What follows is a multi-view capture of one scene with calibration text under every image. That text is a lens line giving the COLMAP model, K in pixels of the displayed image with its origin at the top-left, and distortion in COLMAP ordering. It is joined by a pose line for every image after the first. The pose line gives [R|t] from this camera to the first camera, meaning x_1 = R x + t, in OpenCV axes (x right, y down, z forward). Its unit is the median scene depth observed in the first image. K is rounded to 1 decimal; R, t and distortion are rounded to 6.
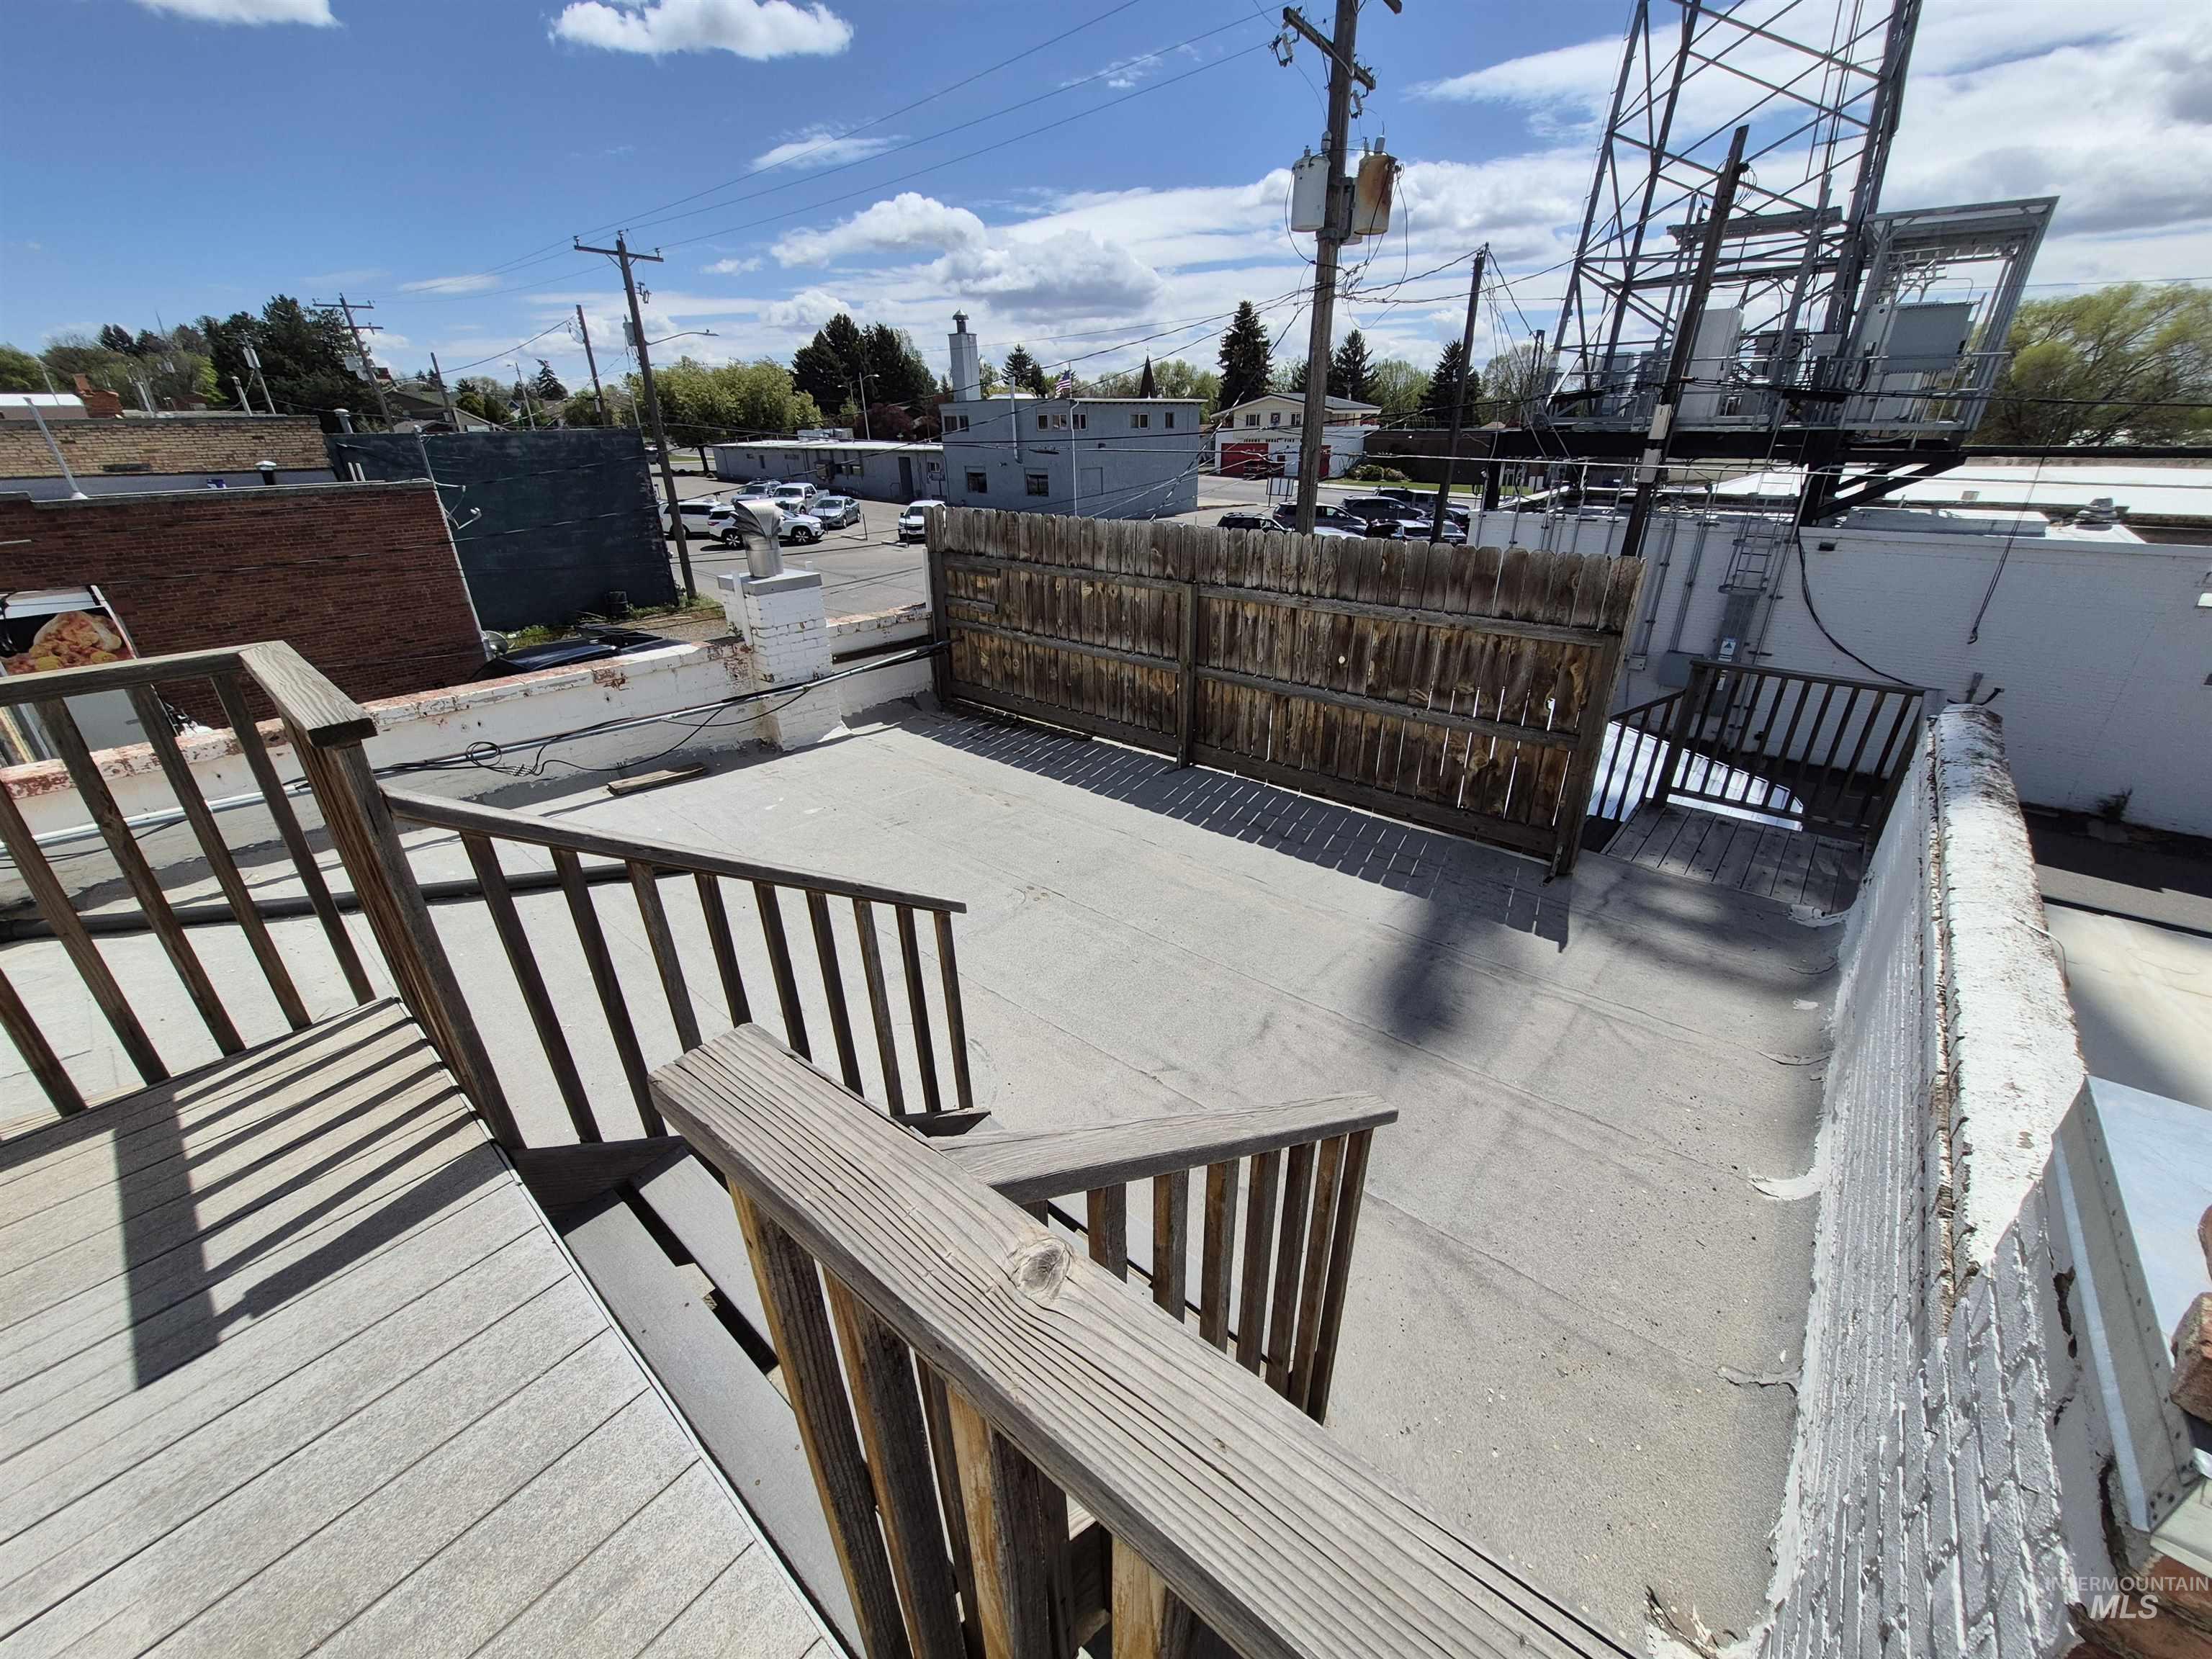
lens RADIAL K [[866.4, 0, 1111.2], [0, 866.4, 824.9], [0, 0, 1]] dist [0.000524, 0.000095]
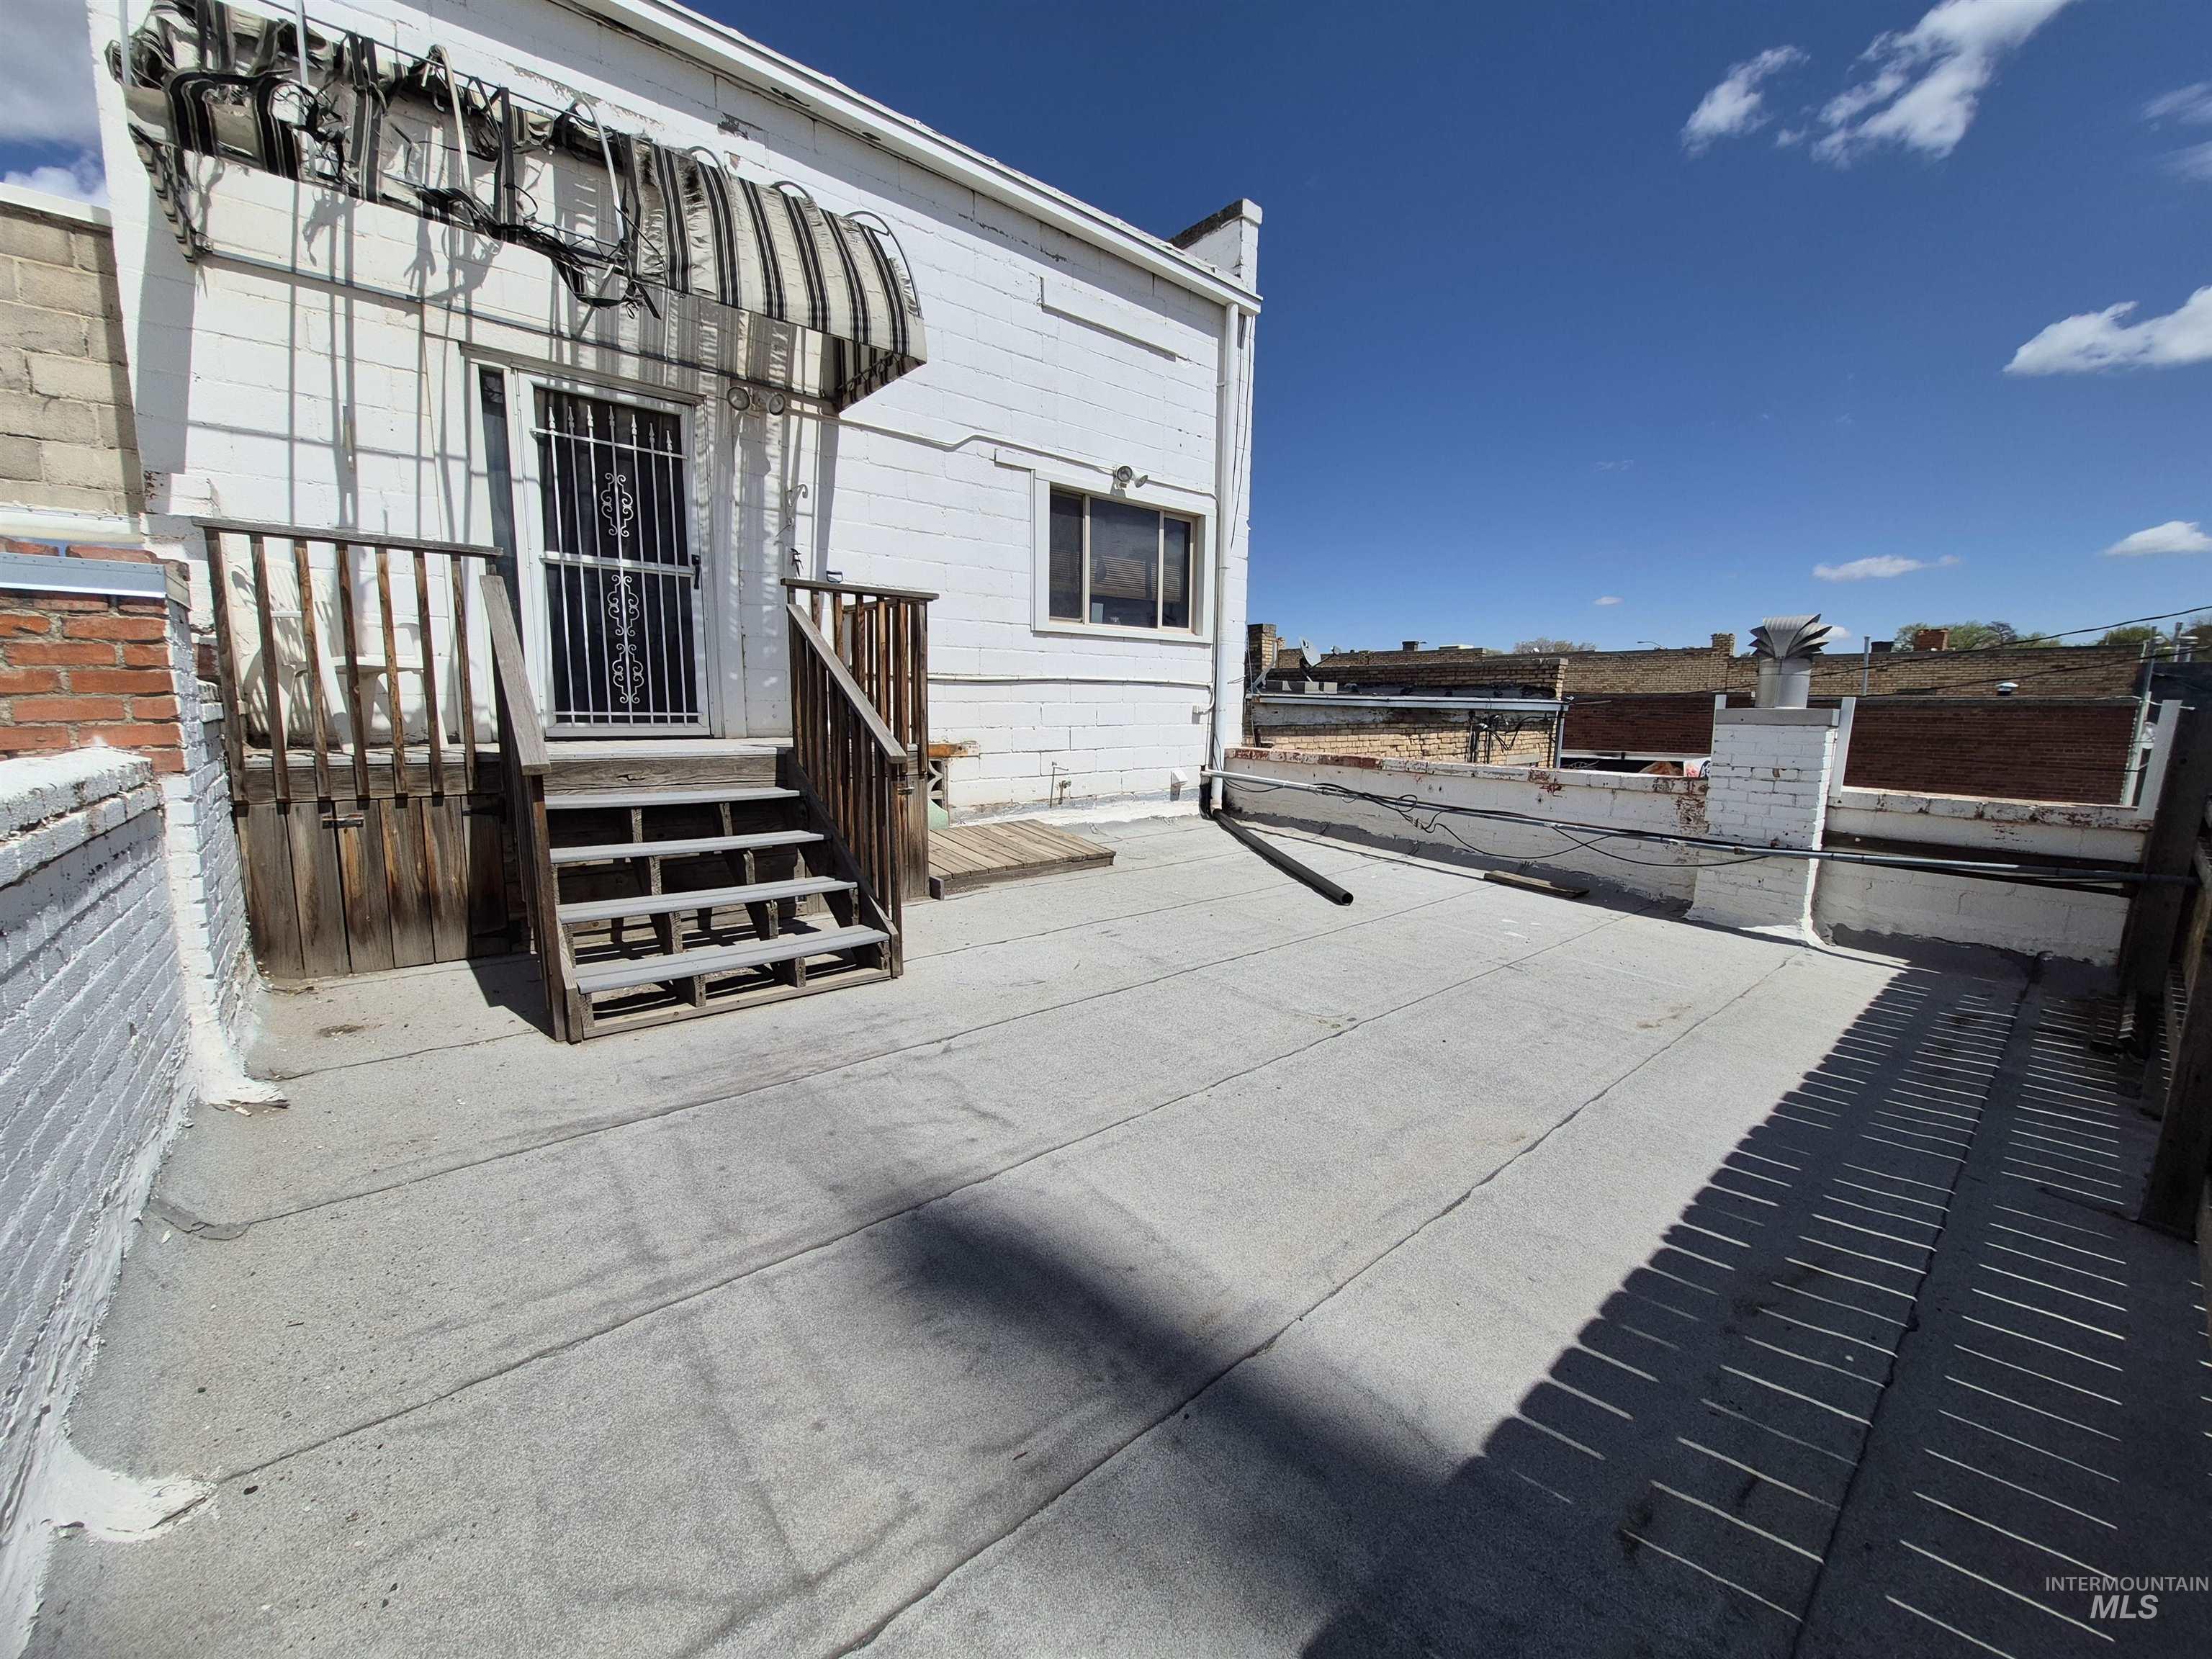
lens RADIAL K [[866.4, 0, 1111.2], [0, 866.4, 824.9], [0, 0, 1]] dist [0.000524, 0.000095]
pose [[-0.180268, 0.143636, -0.973074, 0.507165], [-0.425151, 0.880718, 0.208765, -0.112404], [0.886989, 0.451337, -0.097698, 0.634676]]
